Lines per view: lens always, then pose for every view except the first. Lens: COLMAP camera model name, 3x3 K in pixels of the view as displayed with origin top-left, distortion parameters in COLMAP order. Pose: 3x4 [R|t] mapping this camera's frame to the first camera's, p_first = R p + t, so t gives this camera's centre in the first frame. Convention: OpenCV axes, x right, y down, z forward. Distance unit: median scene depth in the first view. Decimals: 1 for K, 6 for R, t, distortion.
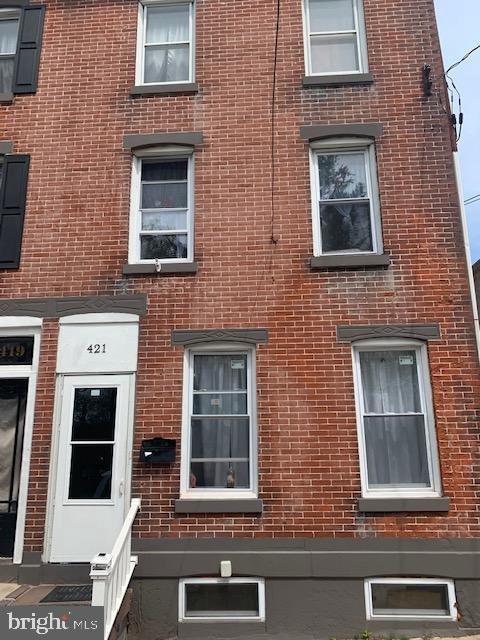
lens RADIAL K [[480.0, 0, 240.0], [0, 480.0, 320.0], [0, 0, 1]] dist [0.061281, -0.084962]
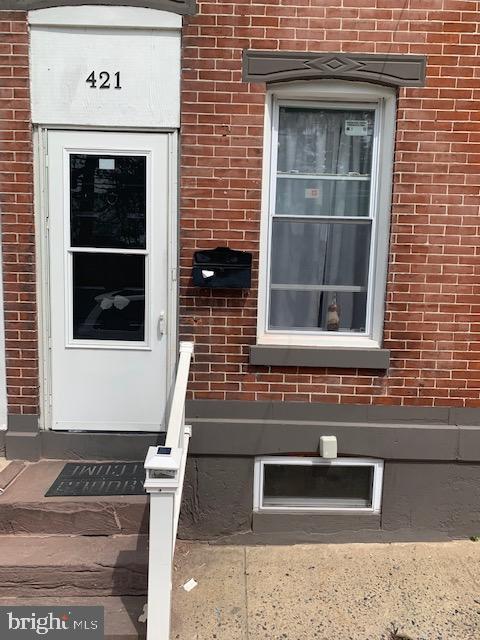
lens RADIAL K [[480.0, 0, 240.0], [0, 480.0, 320.0], [0, 0, 1]] dist [0.061281, -0.084962]
pose [[0.997396, 0.032652, 0.064309, -0.181702], [-0.052686, 0.938776, 0.340475, 0.125451], [-0.049254, -0.342977, 0.938052, 0.416959]]
